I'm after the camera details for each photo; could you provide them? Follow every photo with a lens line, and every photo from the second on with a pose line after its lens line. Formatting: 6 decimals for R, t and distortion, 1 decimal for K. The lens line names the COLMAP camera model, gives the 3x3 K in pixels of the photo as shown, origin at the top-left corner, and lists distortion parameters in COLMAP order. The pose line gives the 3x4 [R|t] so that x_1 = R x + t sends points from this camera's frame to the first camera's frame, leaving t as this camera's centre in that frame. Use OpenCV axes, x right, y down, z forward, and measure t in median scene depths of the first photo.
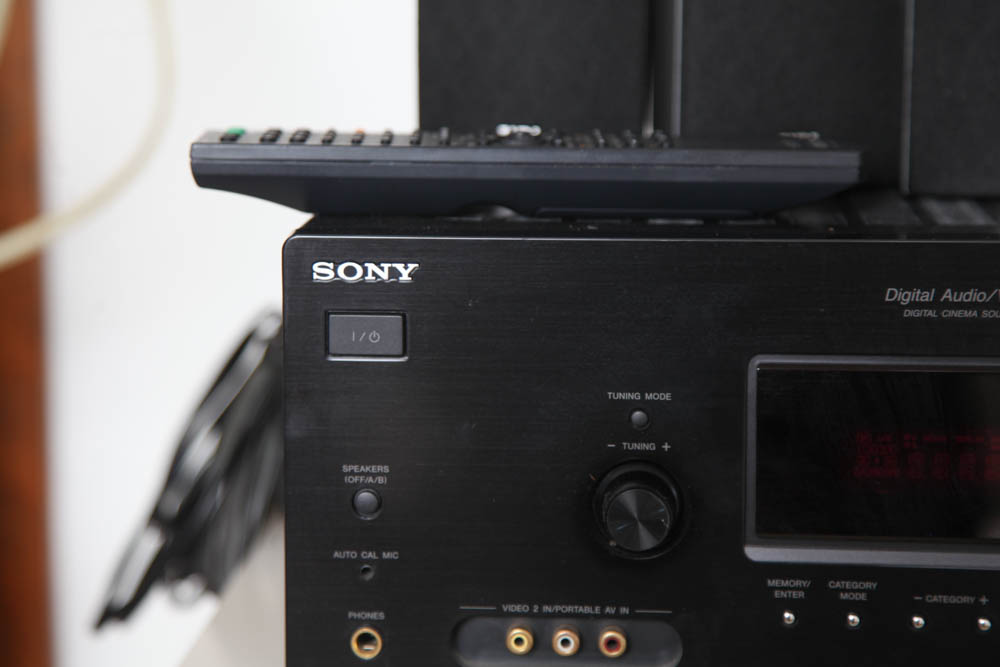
lens RADIAL K [[2582.8, 0, 500.0], [0, 2582.8, 333.5], [0, 0, 1]] dist [0.433543, -0.691085]
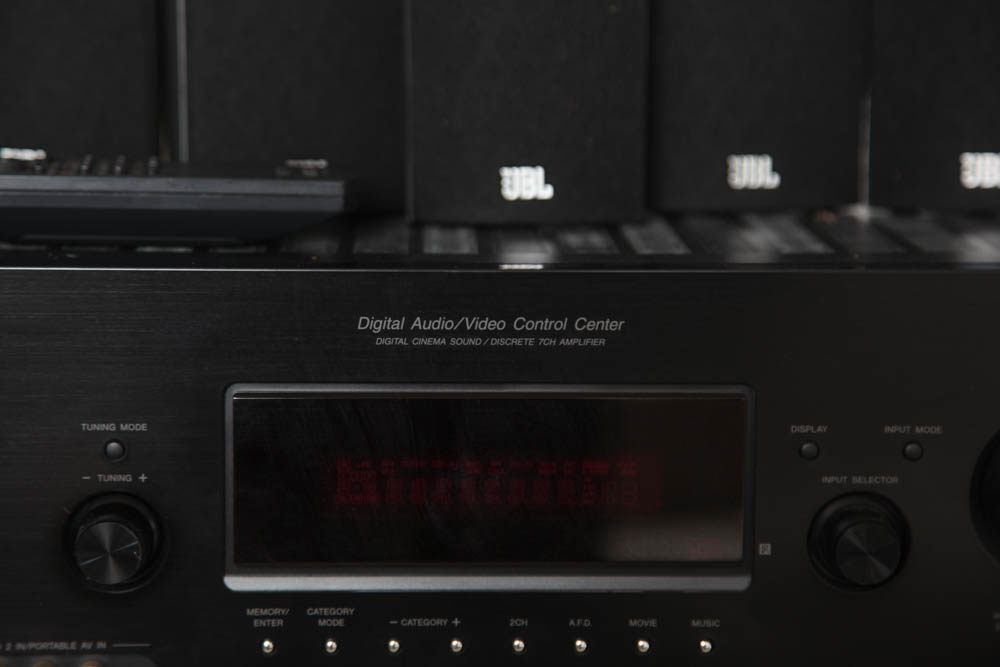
lens RADIAL K [[2582.8, 0, 500.0], [0, 2582.8, 333.5], [0, 0, 1]] dist [0.433543, -0.691085]
pose [[0.994690, -0.007614, 0.102636, 0.097553], [0.008073, 0.999959, -0.004055, -0.006218], [-0.102601, 0.004862, 0.994711, -0.003976]]
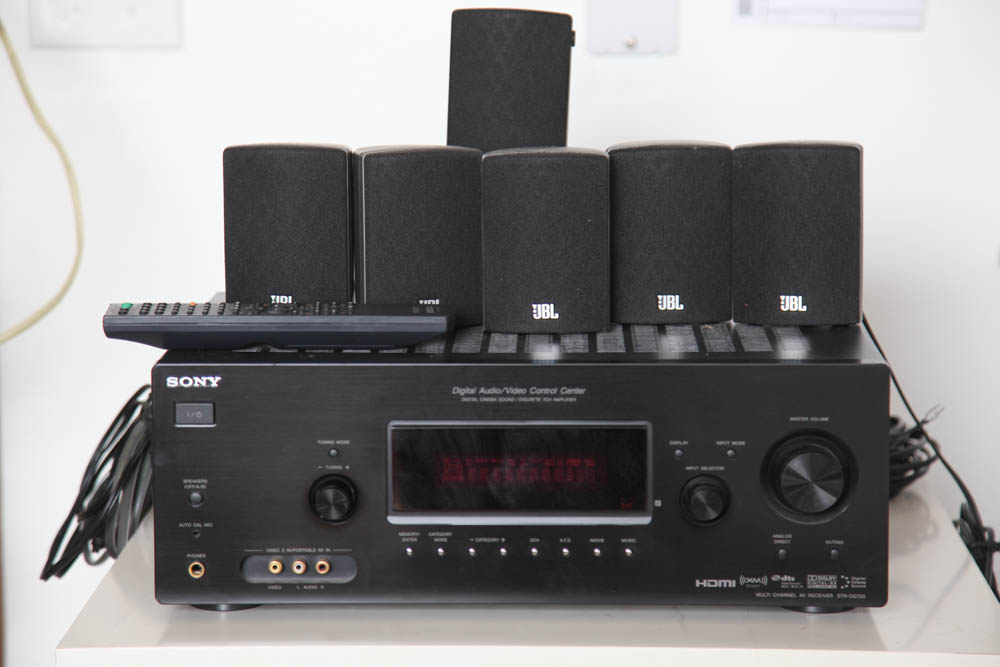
lens RADIAL K [[2582.8, 0, 500.0], [0, 2582.8, 333.5], [0, 0, 1]] dist [0.433543, -0.691085]
pose [[0.998916, -0.011673, 0.045064, 0.092371], [0.011748, 0.999930, -0.001409, -0.054878], [-0.045044, 0.001937, 0.998983, -0.992883]]
